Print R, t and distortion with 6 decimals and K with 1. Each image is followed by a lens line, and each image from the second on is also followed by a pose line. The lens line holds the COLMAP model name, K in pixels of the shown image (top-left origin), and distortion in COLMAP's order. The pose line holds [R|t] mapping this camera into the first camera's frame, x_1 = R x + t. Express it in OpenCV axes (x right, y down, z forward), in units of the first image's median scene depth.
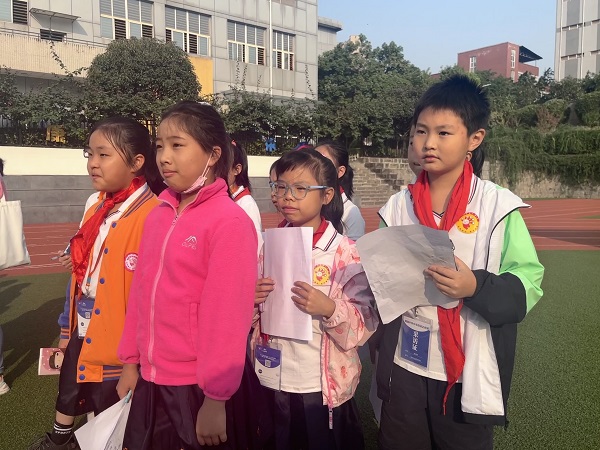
lens RADIAL K [[456.9, 0, 301.1], [0, 456.9, 224.5], [0, 0, 1]] dist [-0.002151, -0.000015]
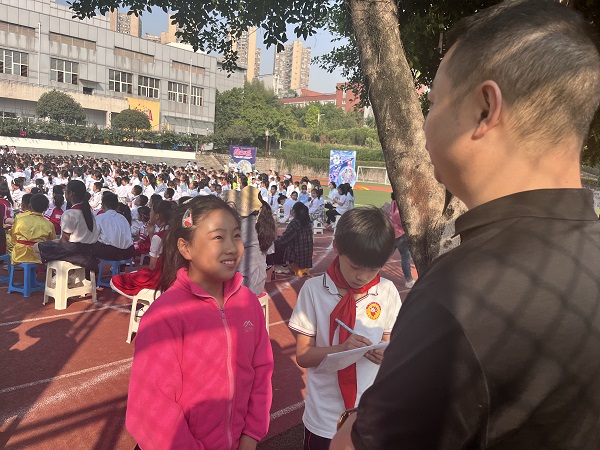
lens RADIAL K [[456.9, 0, 298.6], [0, 456.9, 225.7], [0, 0, 1]] dist [-0.002151, -0.000015]
pose [[0.994175, 0.064608, 0.086272, 0.278523], [-0.068286, 0.996848, 0.040383, 0.080298], [-0.083391, -0.046039, 0.995453, -1.101926]]
